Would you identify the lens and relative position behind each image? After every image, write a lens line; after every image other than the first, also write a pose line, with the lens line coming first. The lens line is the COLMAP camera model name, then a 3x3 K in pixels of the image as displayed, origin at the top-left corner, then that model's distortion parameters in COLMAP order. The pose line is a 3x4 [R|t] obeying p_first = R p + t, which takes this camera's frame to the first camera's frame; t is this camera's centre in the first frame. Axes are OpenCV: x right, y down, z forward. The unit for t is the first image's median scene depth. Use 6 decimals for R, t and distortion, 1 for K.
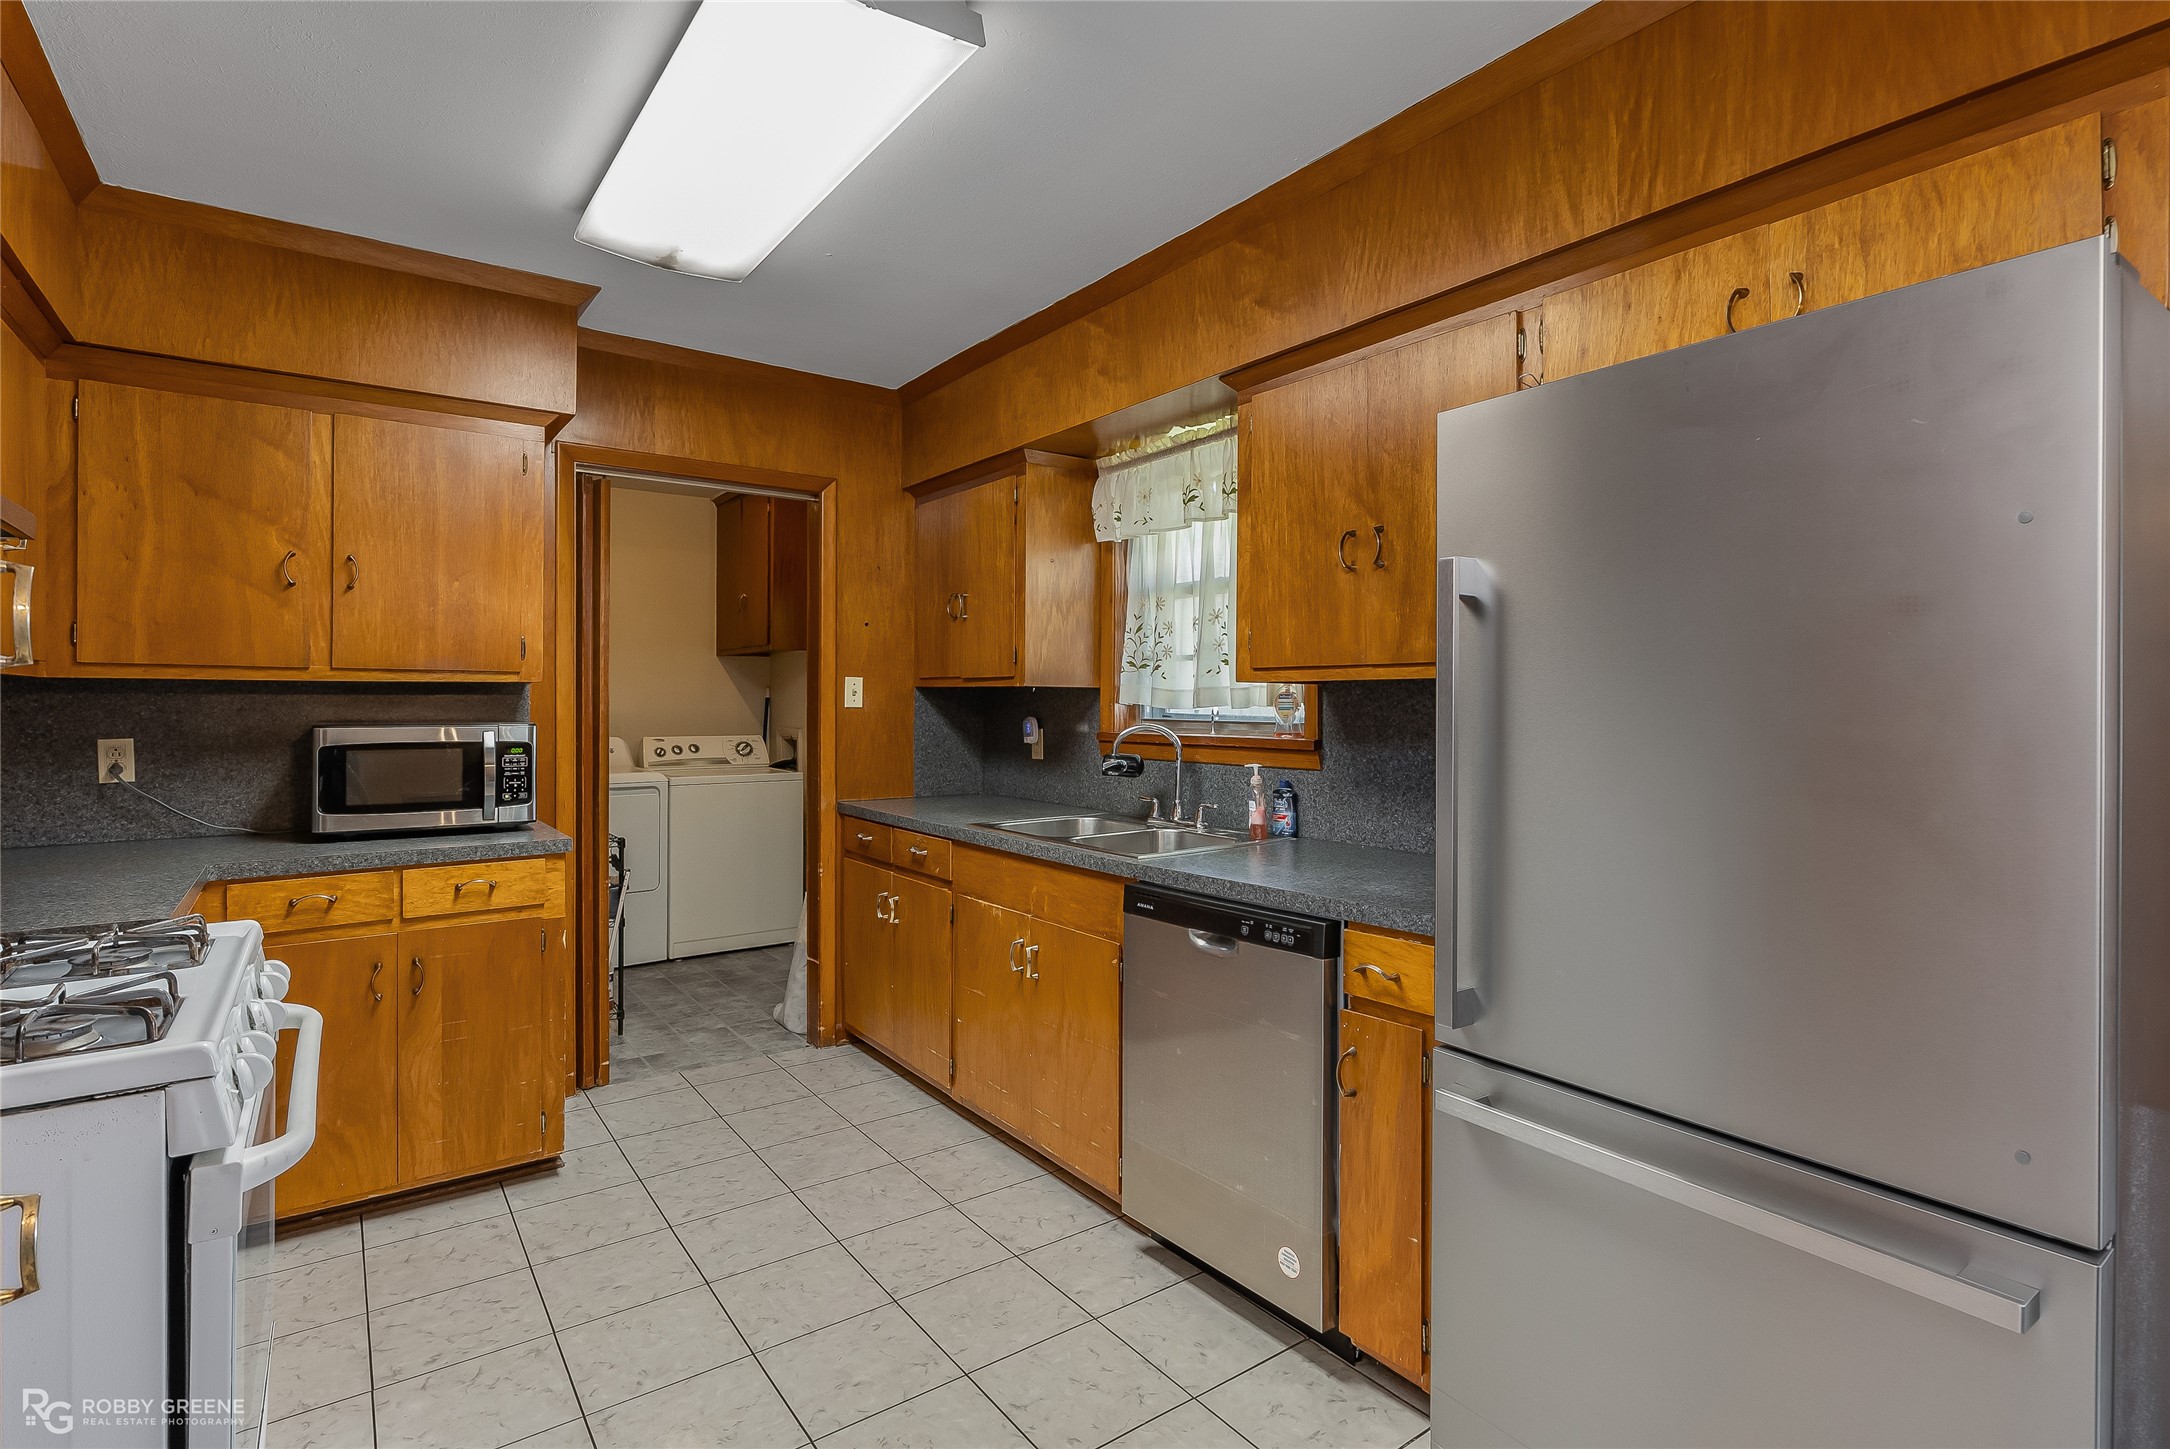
lens RADIAL K [[1044.6, 0, 1083.8], [0, 1044.6, 707.0], [0, 0, 1]] dist [-0.005471, 0.002826]
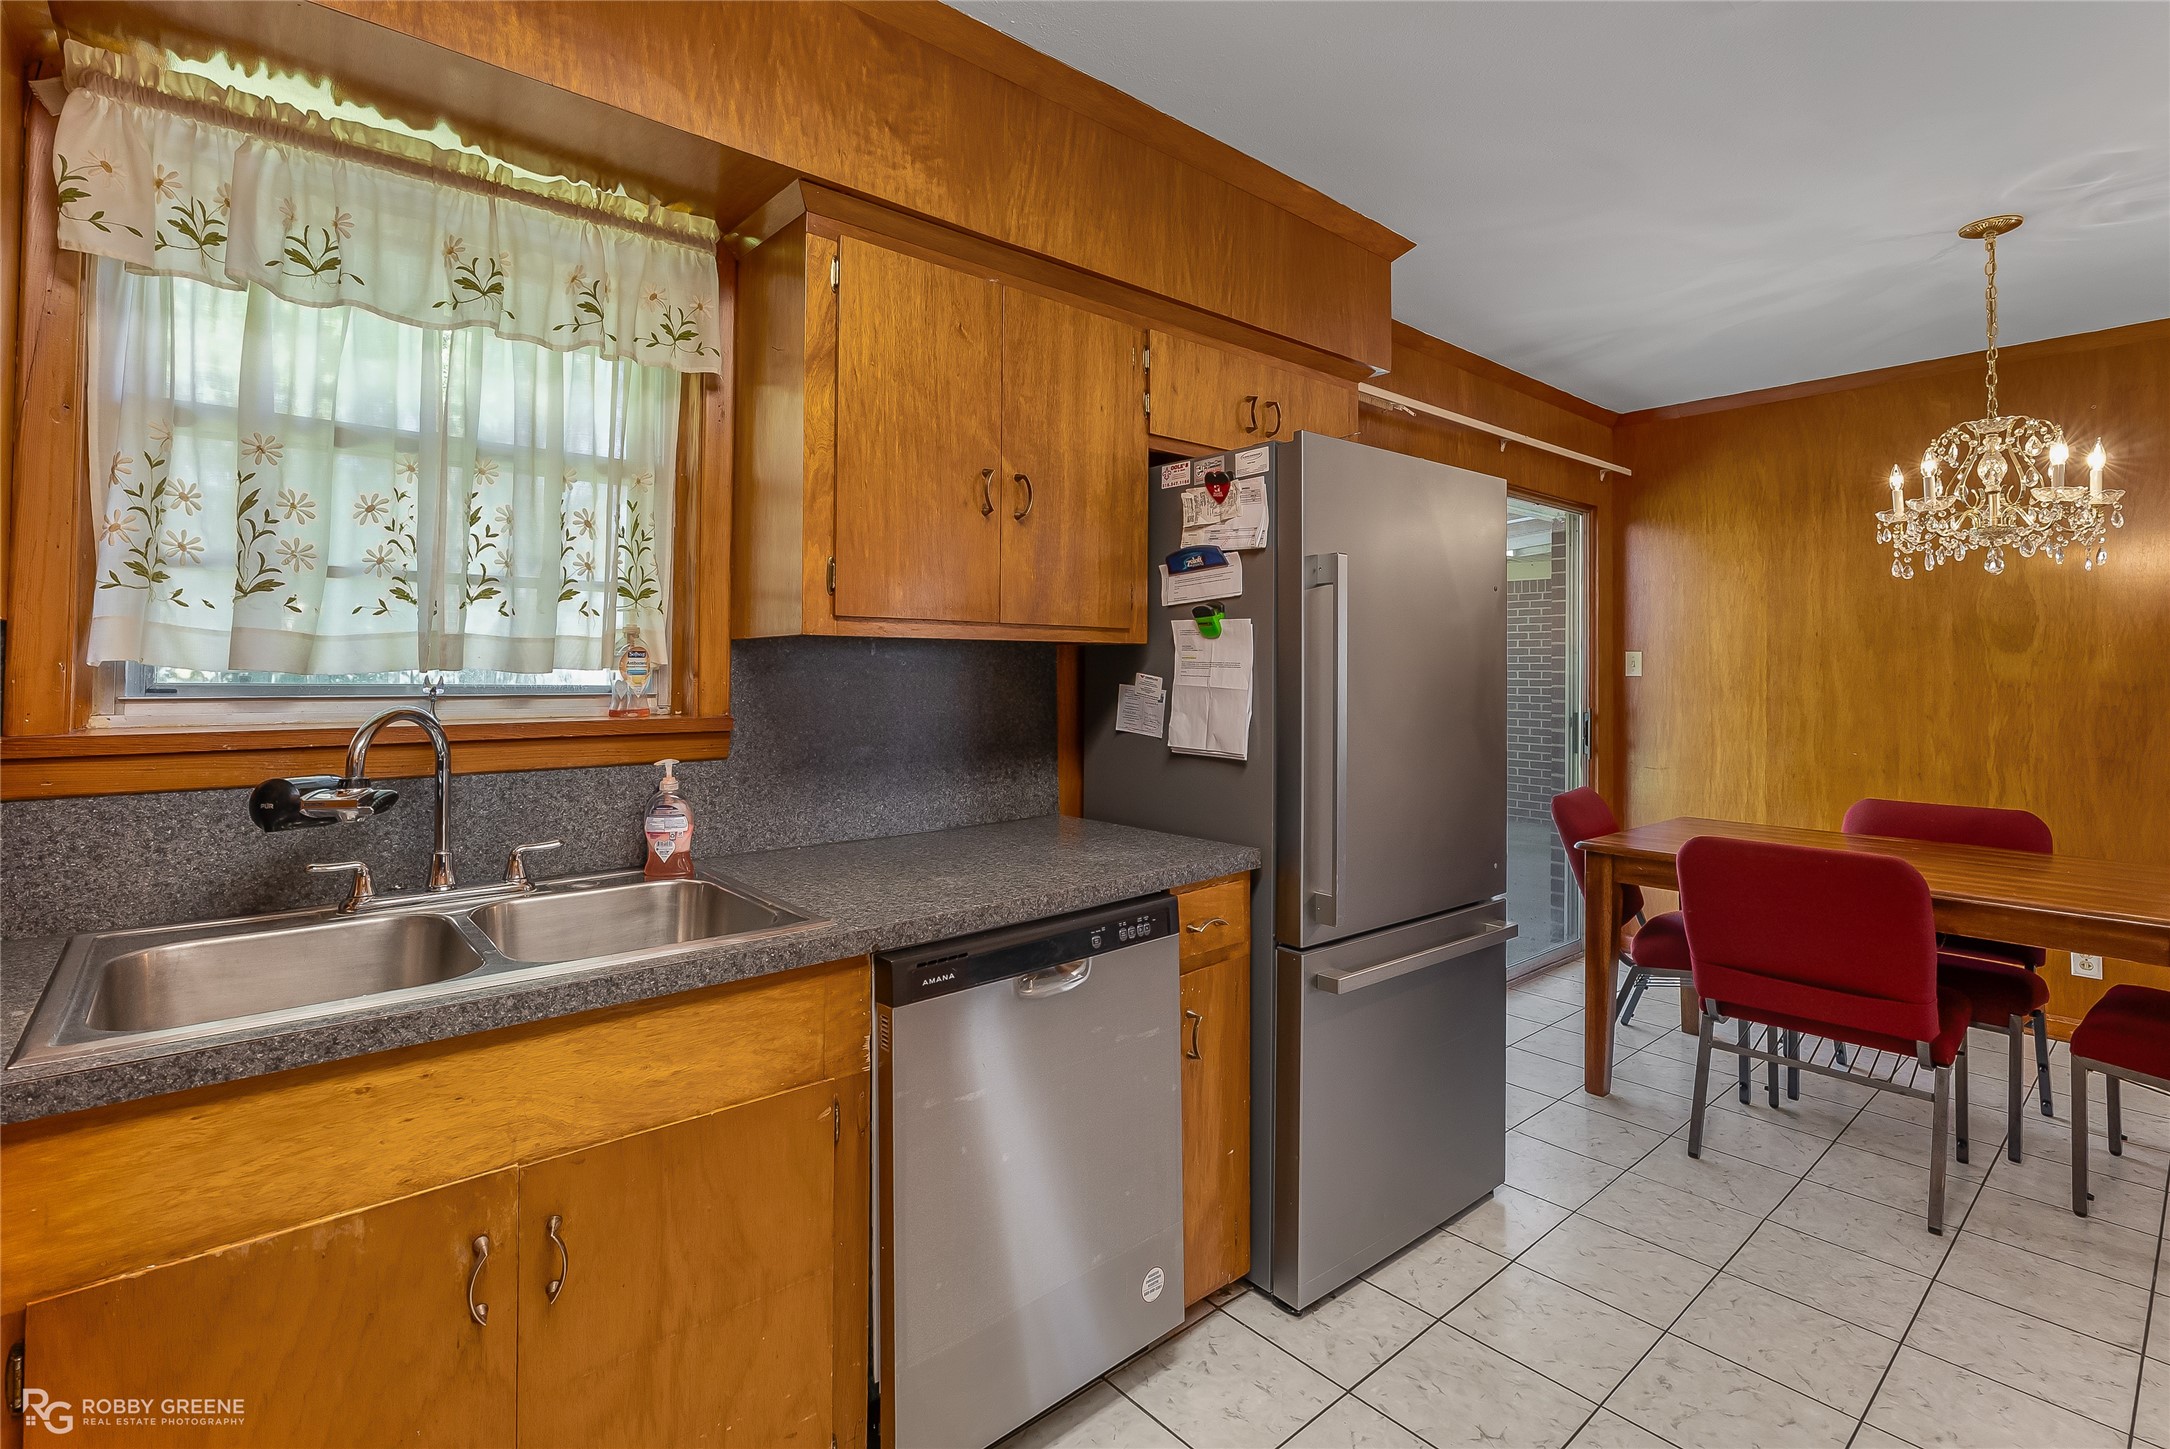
lens RADIAL K [[1005.0, 0, 1085.8], [0, 1005.0, 648.7], [0, 0, 1]] dist [-0.004823, 0.000714]
pose [[-0.080105, 0.016855, 0.996644, -0.477668], [-0.001521, 0.999854, -0.017032, -0.003388], [-0.996785, -0.002880, -0.080067, 0.798326]]
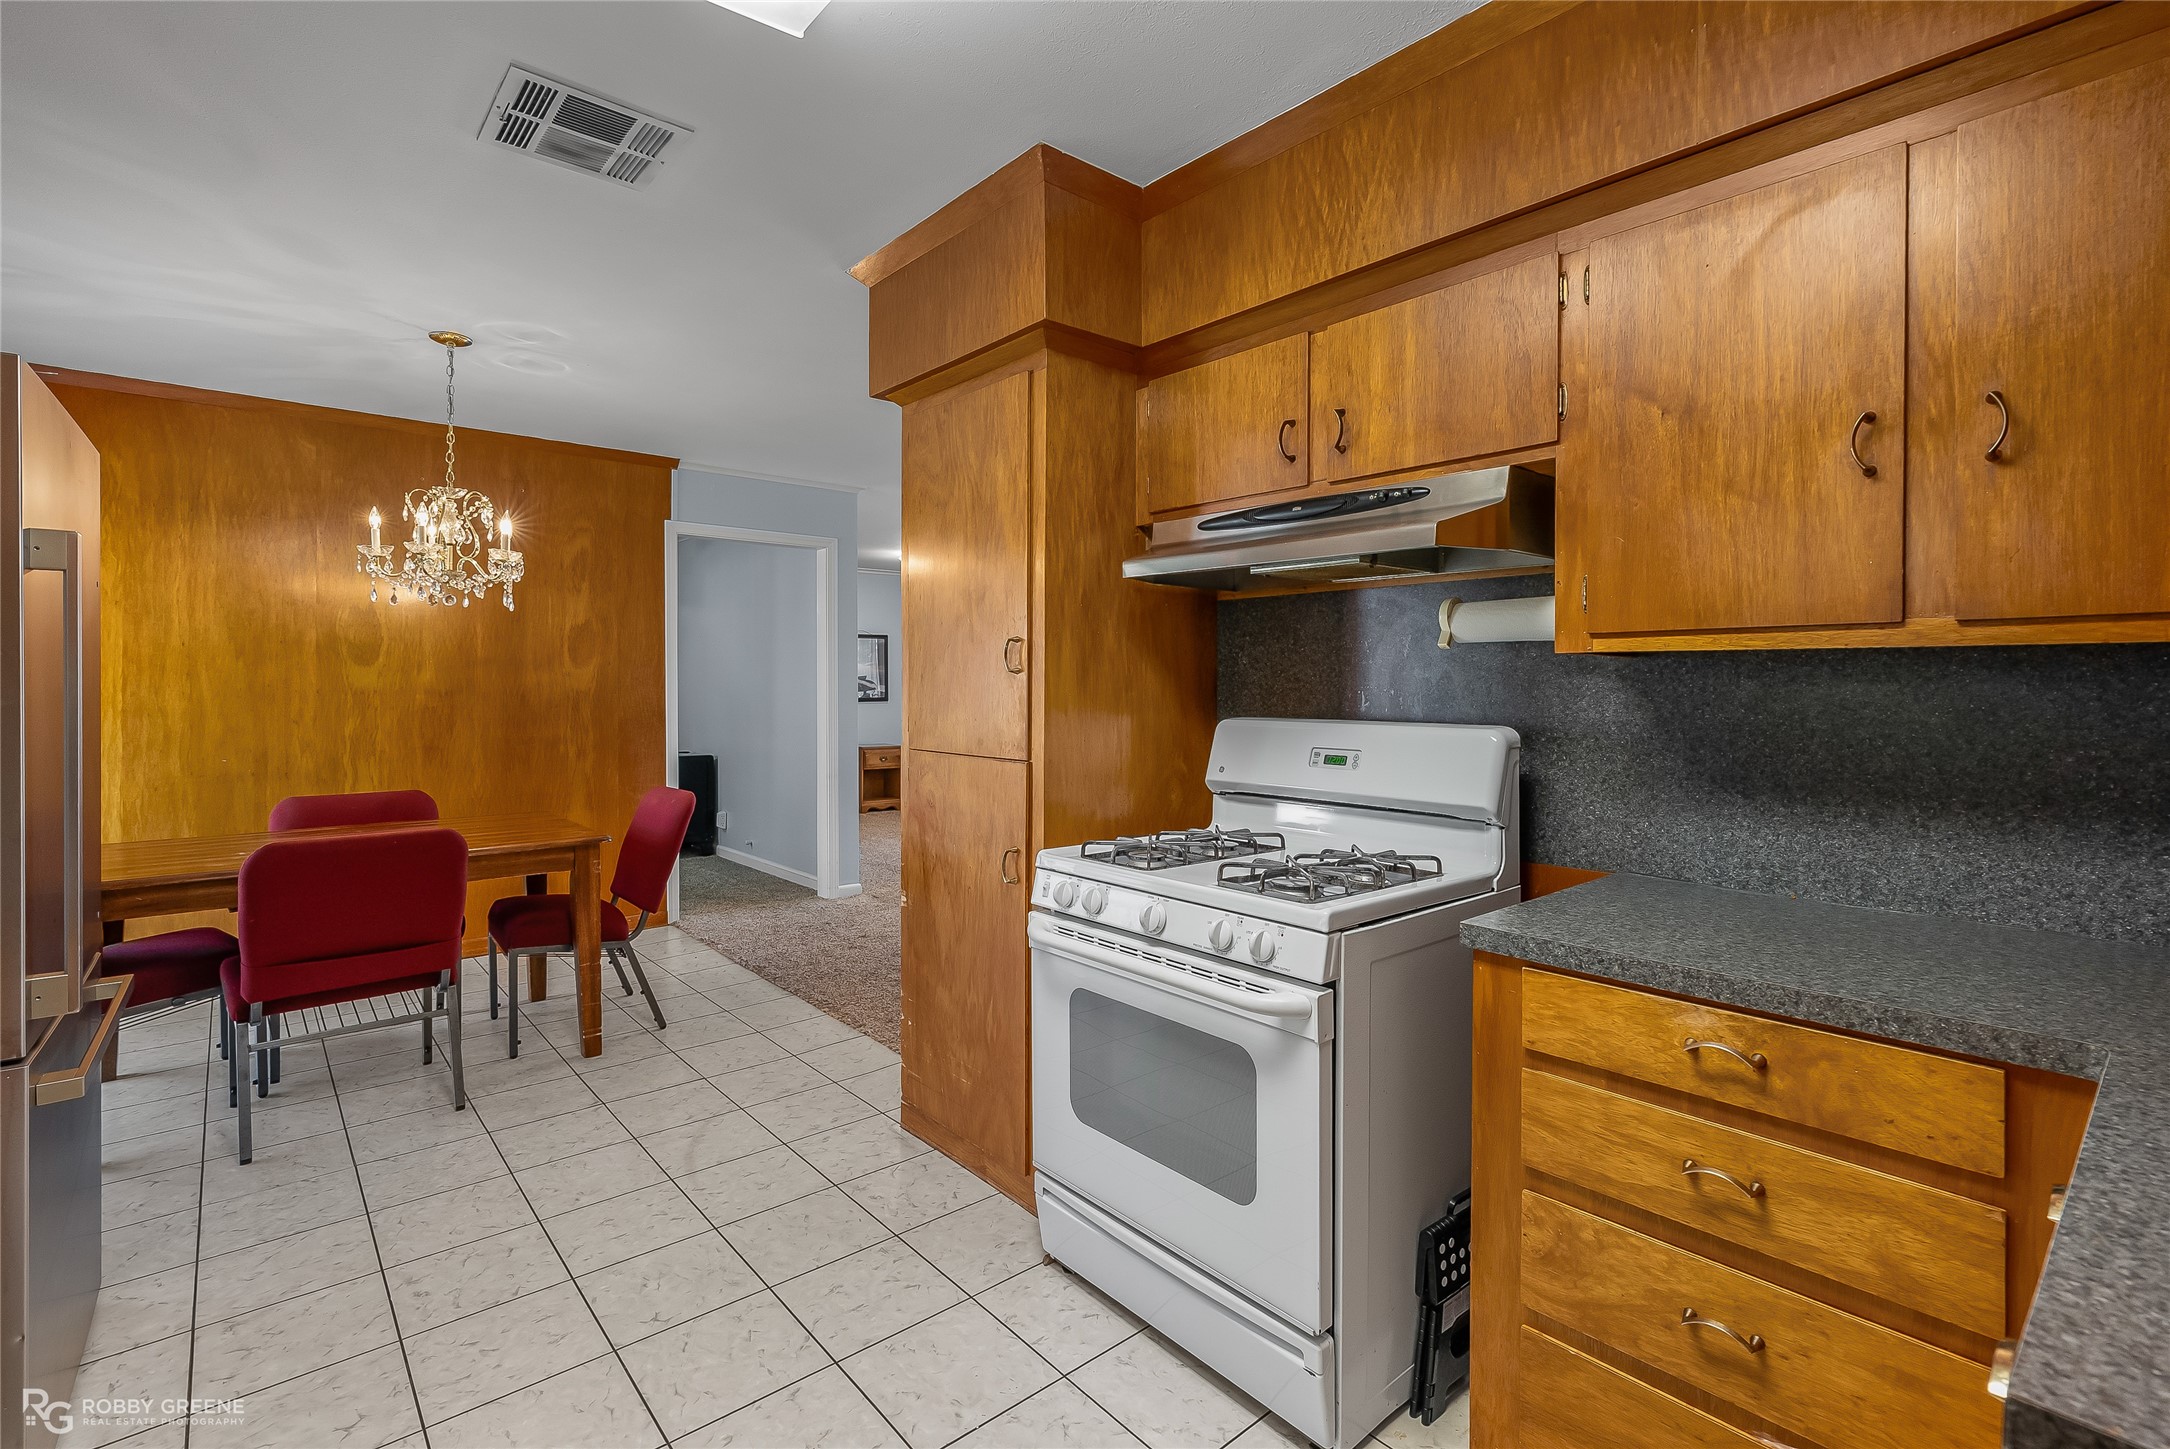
lens RADIAL K [[1005.0, 0, 1083.2], [0, 1005.0, 693.4], [0, 0, 1]] dist [-0.004823, 0.000714]
pose [[-0.996790, -0.003724, -0.079977, -0.294210], [-0.004853, 0.999891, 0.013935, -0.005889], [0.079916, 0.014278, -0.996699, 1.149471]]
